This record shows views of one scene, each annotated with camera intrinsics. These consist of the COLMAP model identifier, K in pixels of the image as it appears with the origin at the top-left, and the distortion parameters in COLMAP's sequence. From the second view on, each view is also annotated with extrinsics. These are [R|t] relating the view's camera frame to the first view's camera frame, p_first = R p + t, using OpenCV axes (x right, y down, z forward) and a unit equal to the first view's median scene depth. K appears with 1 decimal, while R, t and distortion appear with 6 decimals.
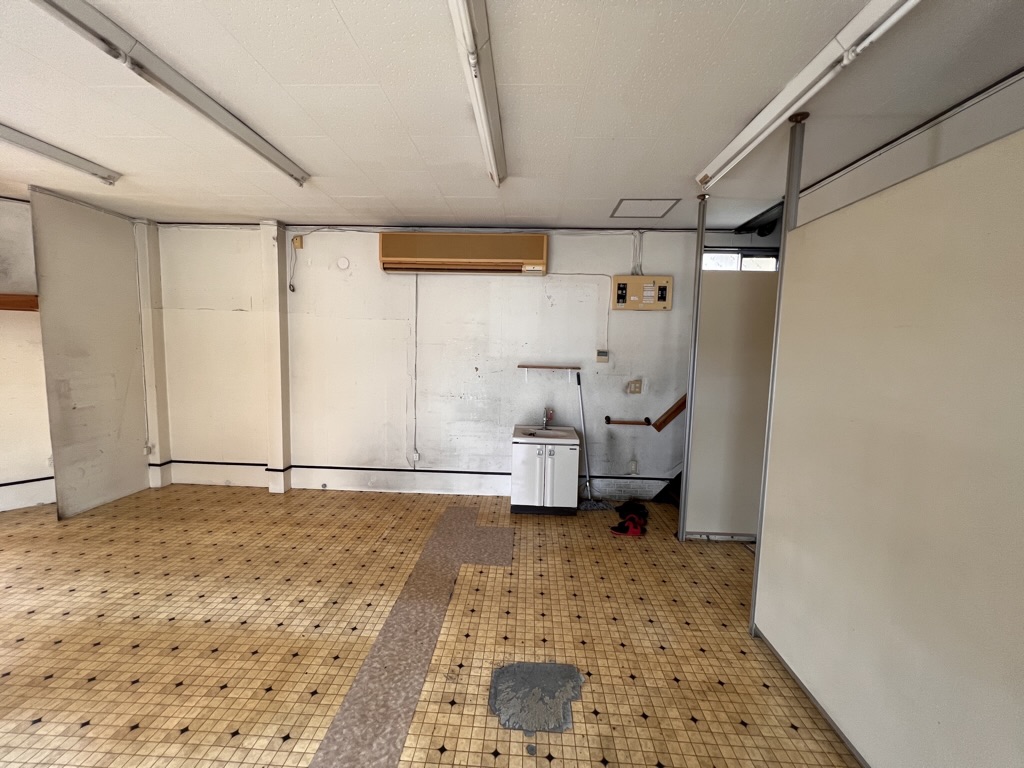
lens RADIAL K [[410.1, 0, 509.3], [0, 410.1, 380.3], [0, 0, 1]] dist [-0.002758, 0.000647]
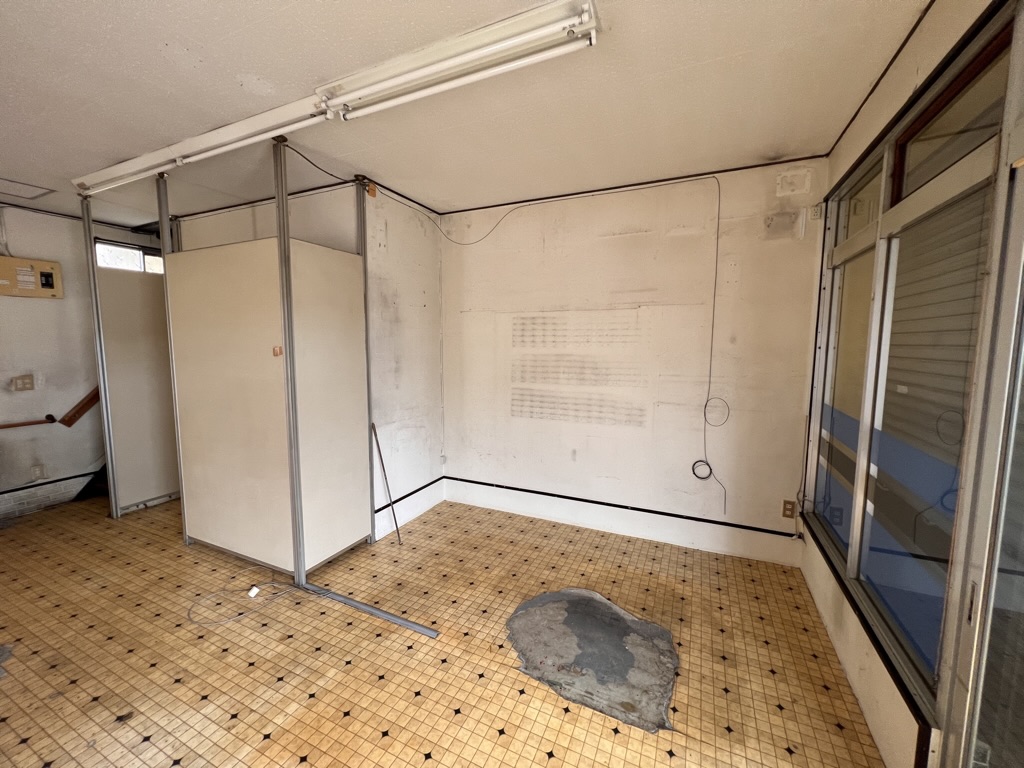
lens RADIAL K [[410.1, 0, 513.6], [0, 410.1, 381.2], [0, 0, 1]] dist [-0.002758, 0.000647]
pose [[0.370560, -0.114103, 0.921773, -0.122635], [0.090027, 0.992165, 0.086625, 0.032660], [-0.924435, 0.050885, 0.377929, -0.334838]]
